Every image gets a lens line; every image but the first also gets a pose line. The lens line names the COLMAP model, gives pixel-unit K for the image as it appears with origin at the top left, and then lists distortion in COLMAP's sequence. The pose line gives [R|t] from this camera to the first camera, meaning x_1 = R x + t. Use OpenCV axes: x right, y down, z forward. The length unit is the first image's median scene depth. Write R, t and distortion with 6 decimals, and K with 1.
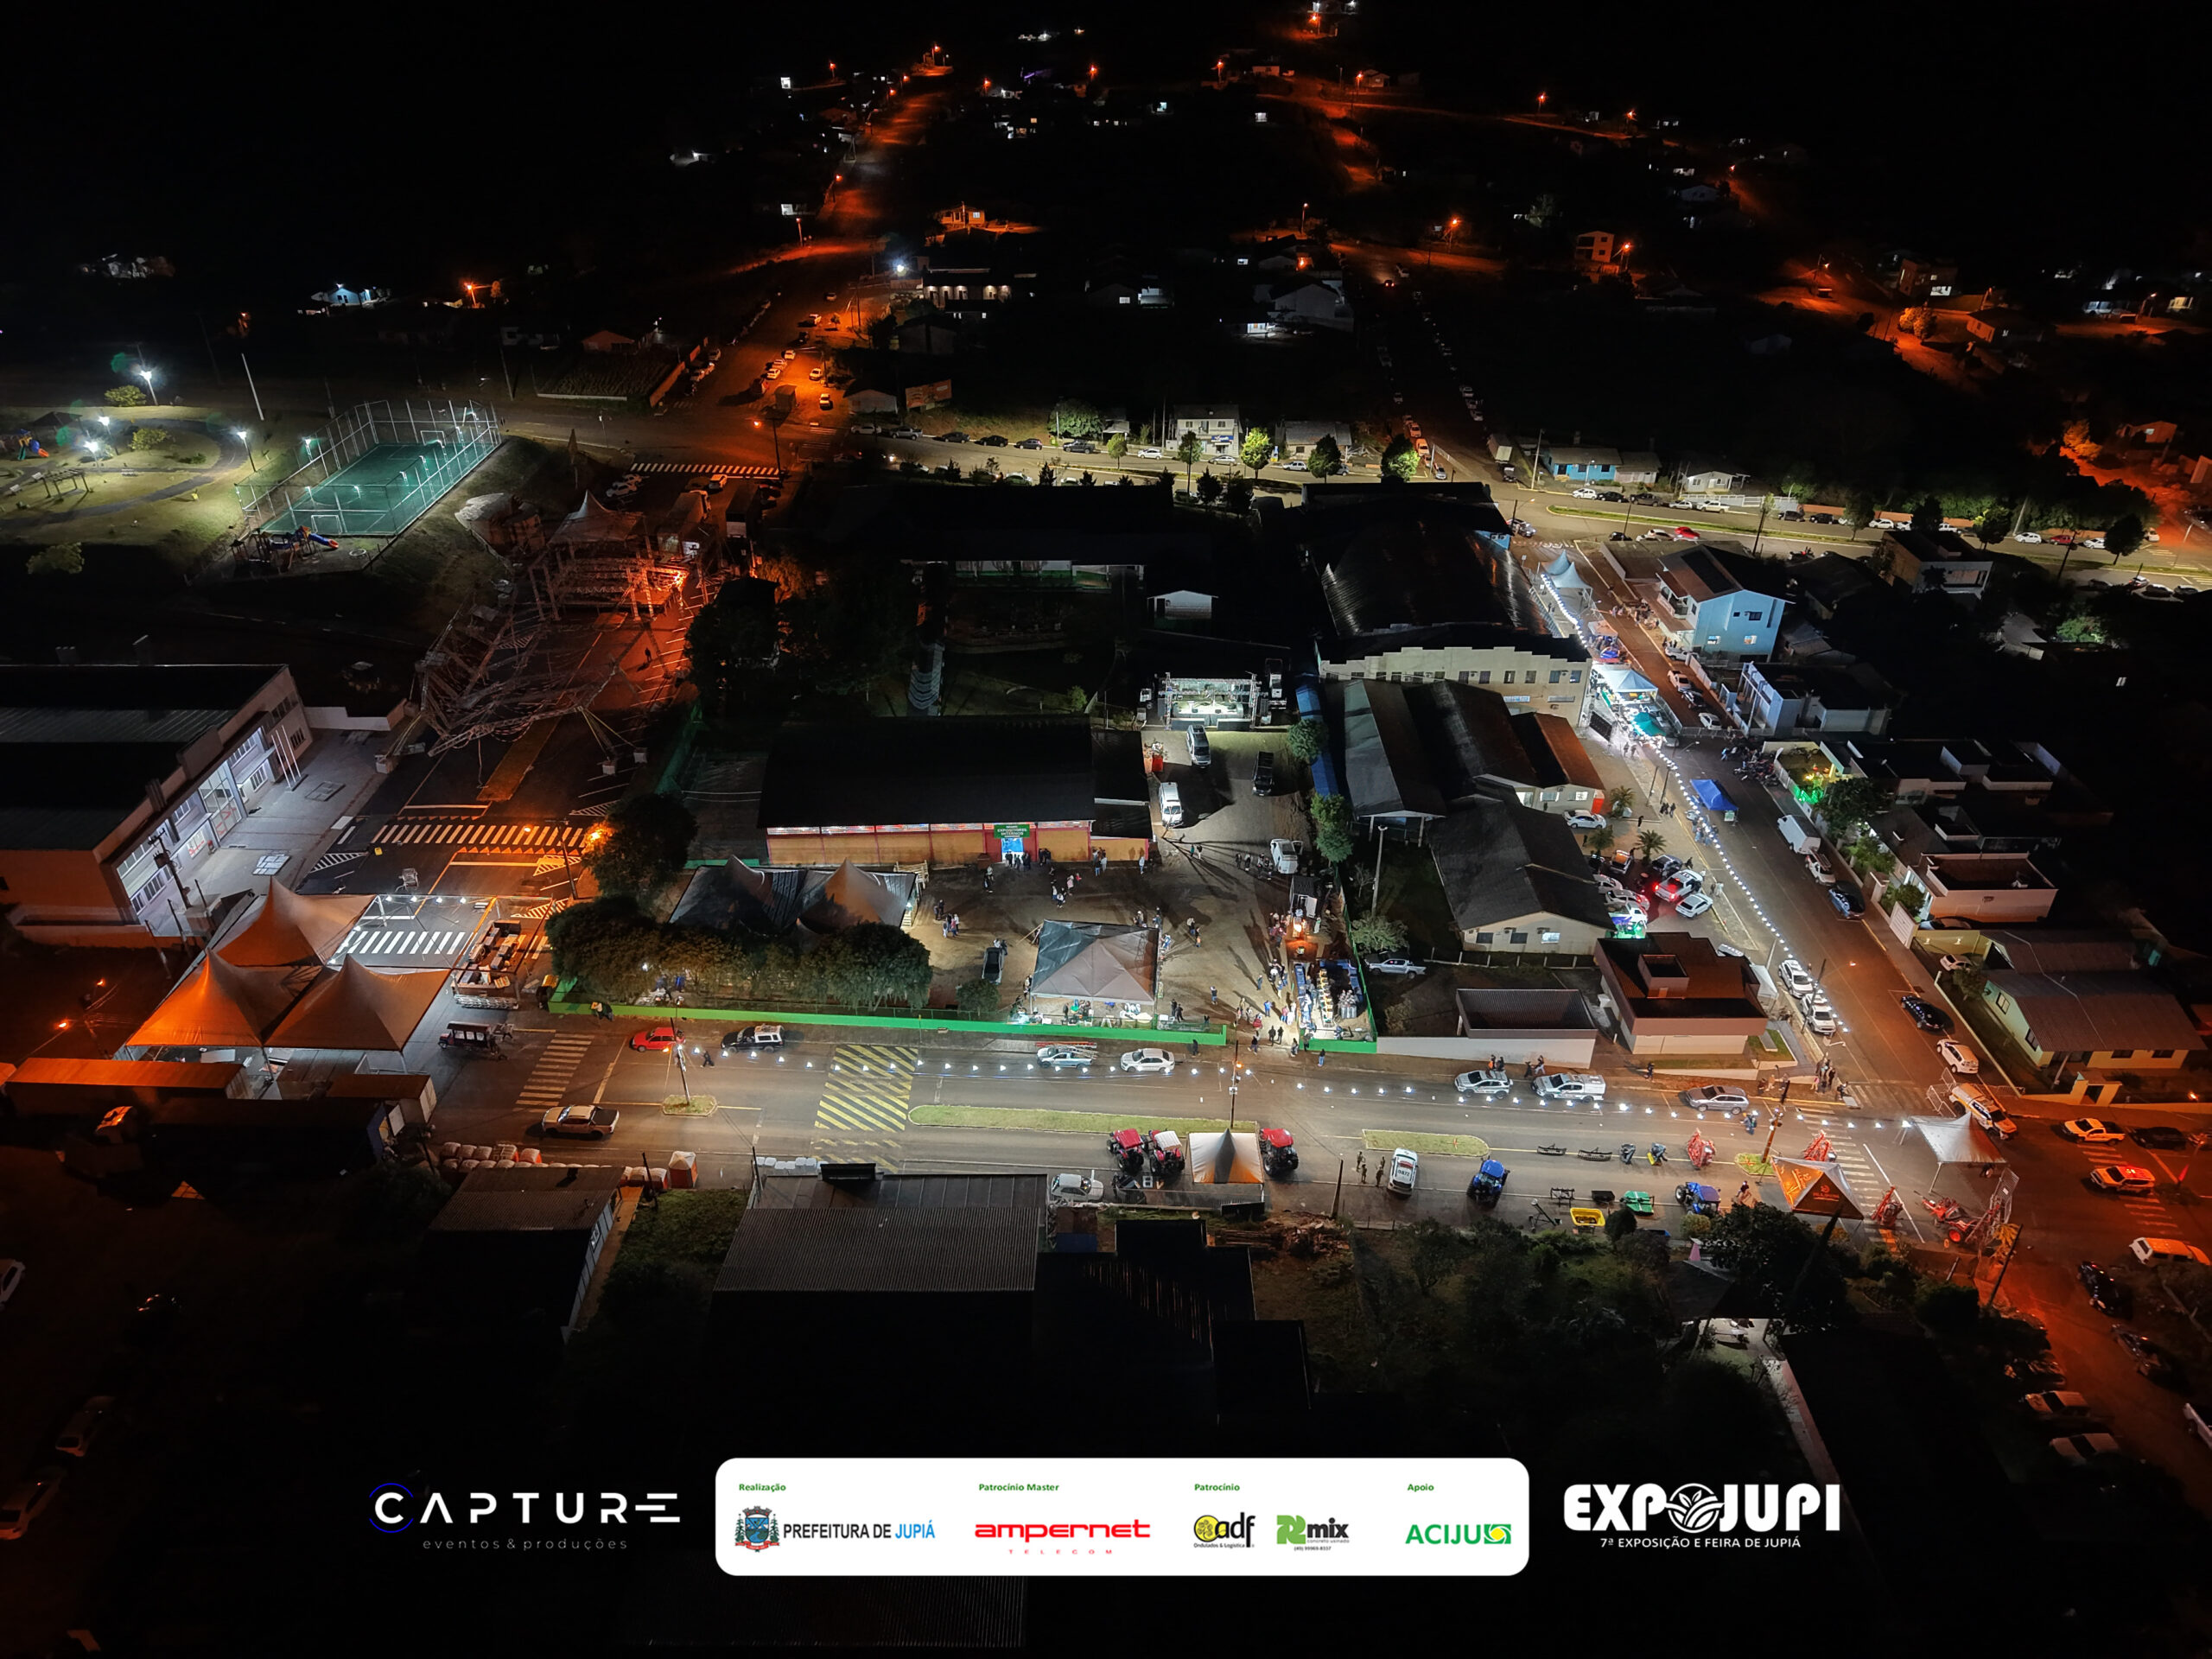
lens RADIAL K [[1482.9, 0, 1112.3], [0, 1482.9, 818.1], [0, 0, 1]] dist [0.017694, -0.017106]
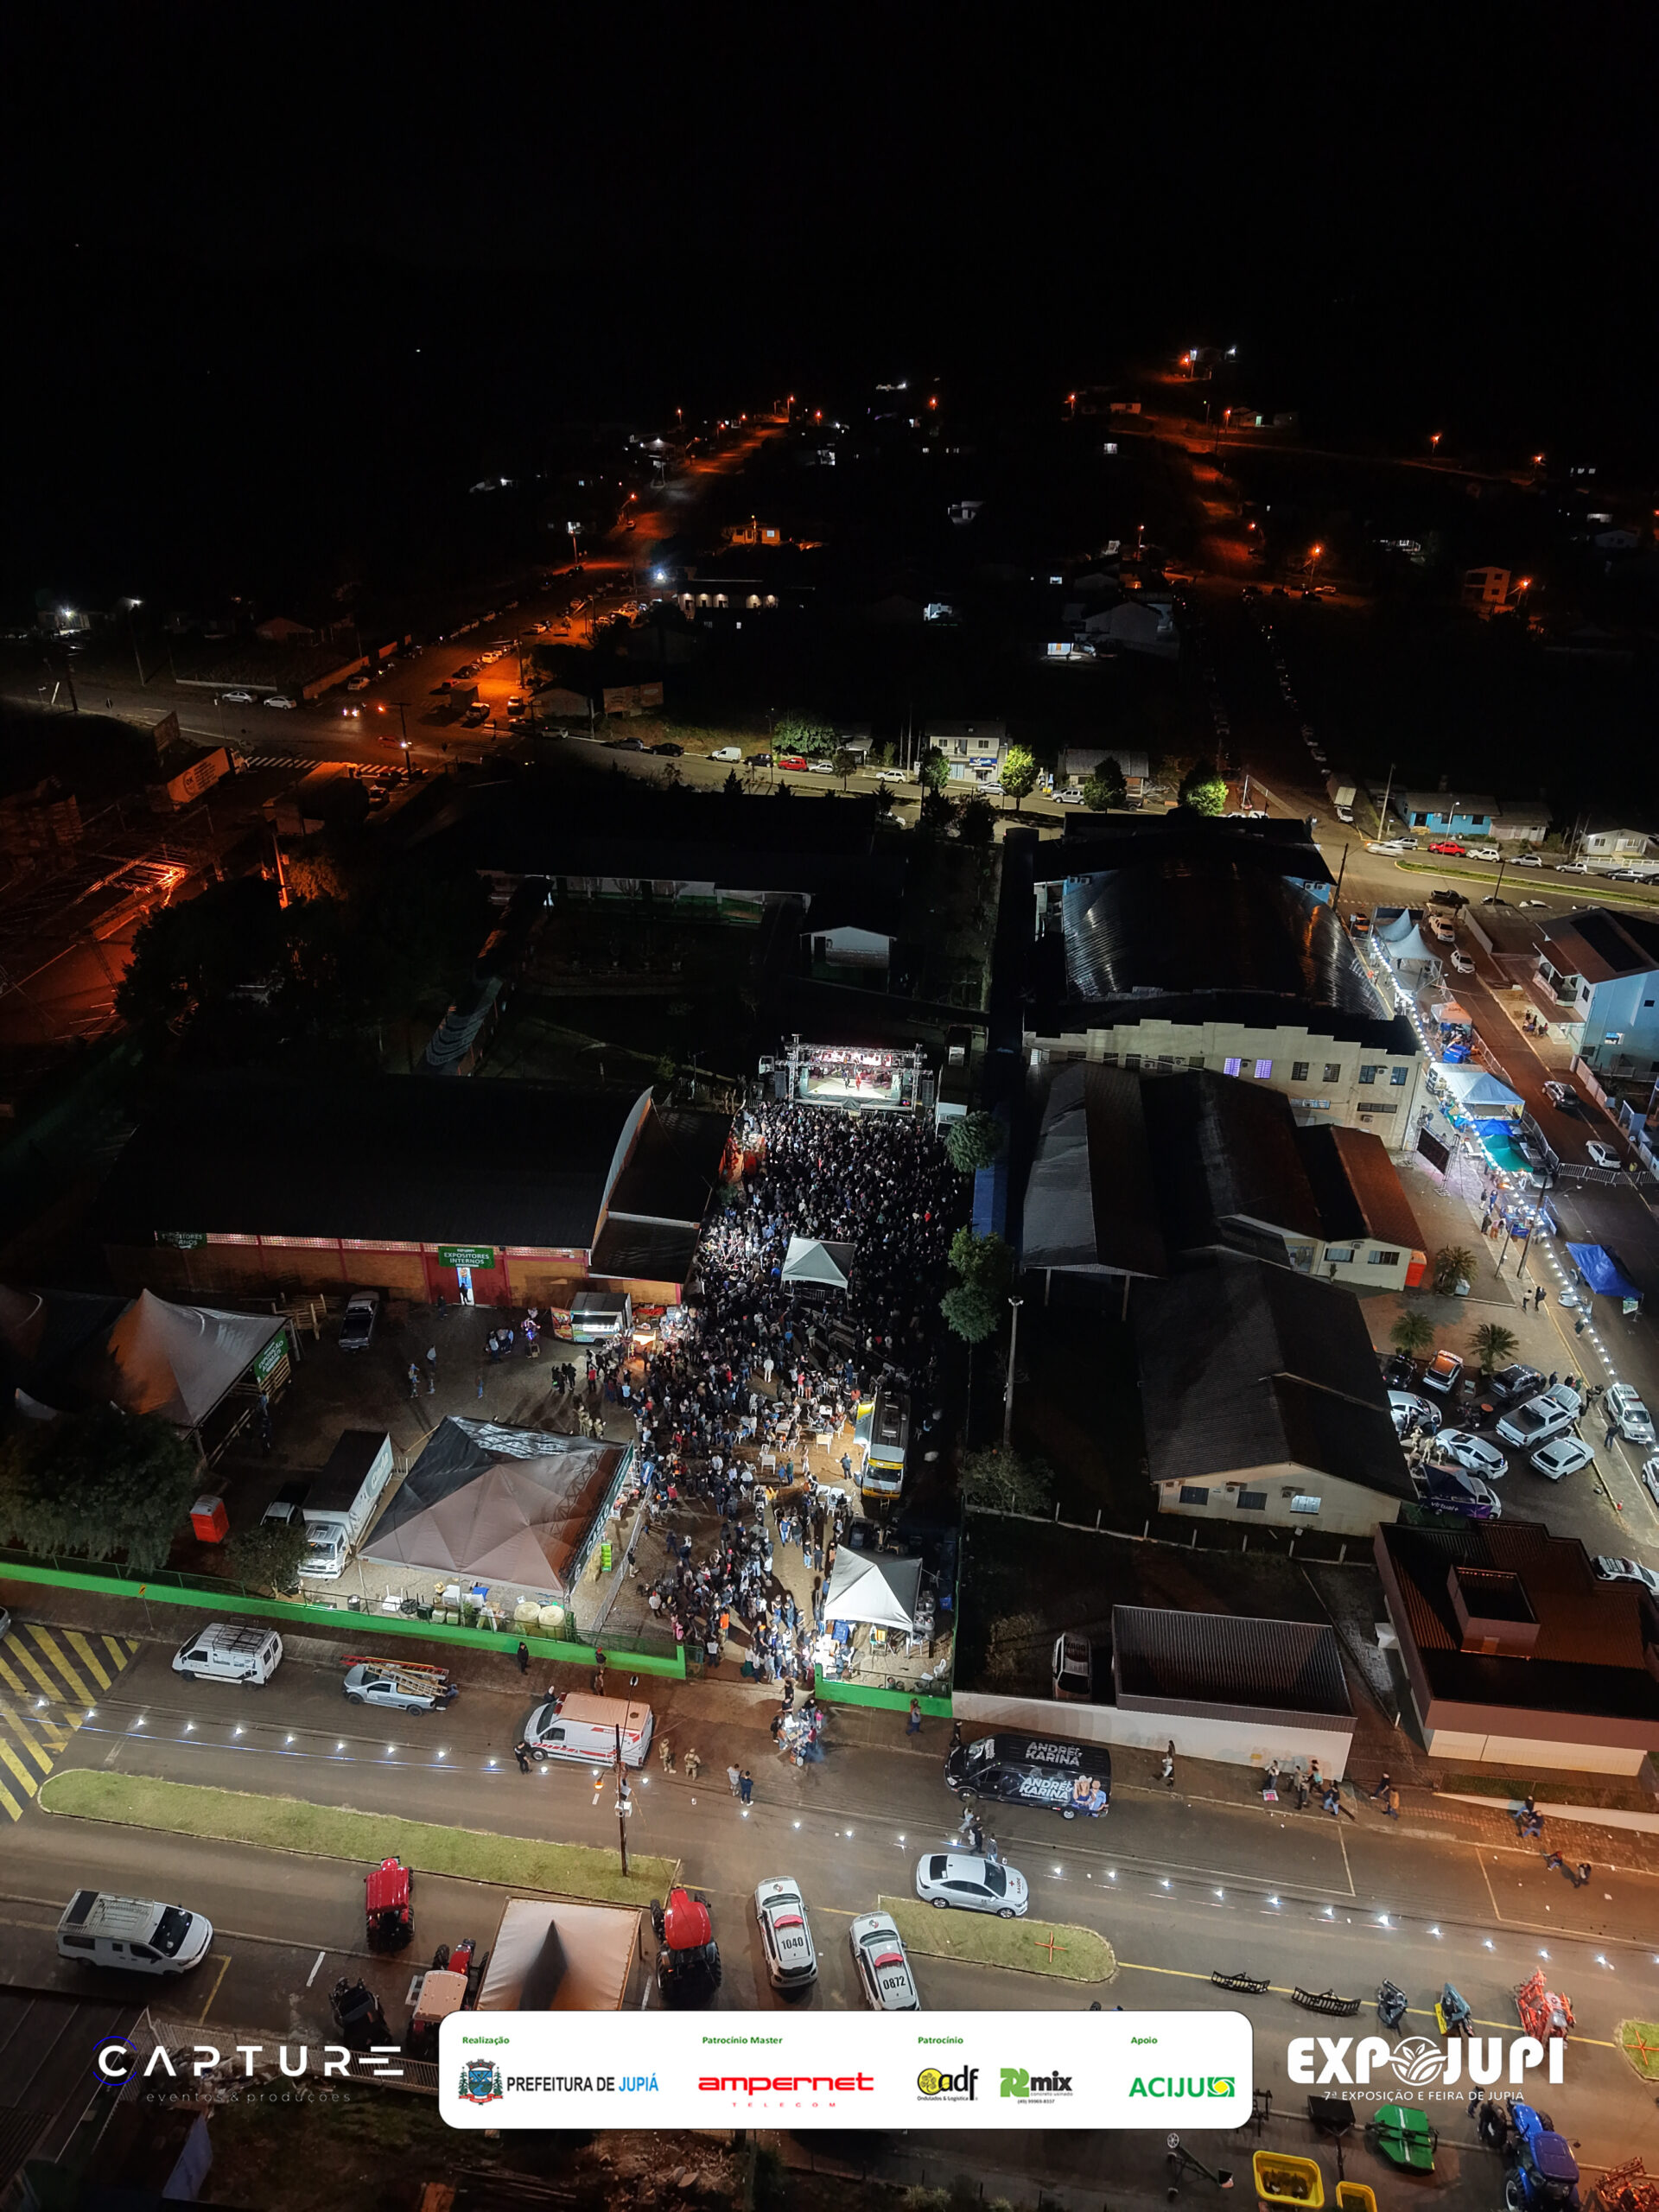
lens RADIAL K [[1482.9, 0, 834.3], [0, 1482.9, 1103.5], [0, 0, 1]] dist [0.017694, -0.017106]
pose [[0.993120, 0.059700, -0.100737, 0.105583], [-0.066137, 0.995894, -0.061816, -0.019894], [0.096632, 0.068054, 0.992991, 0.253826]]
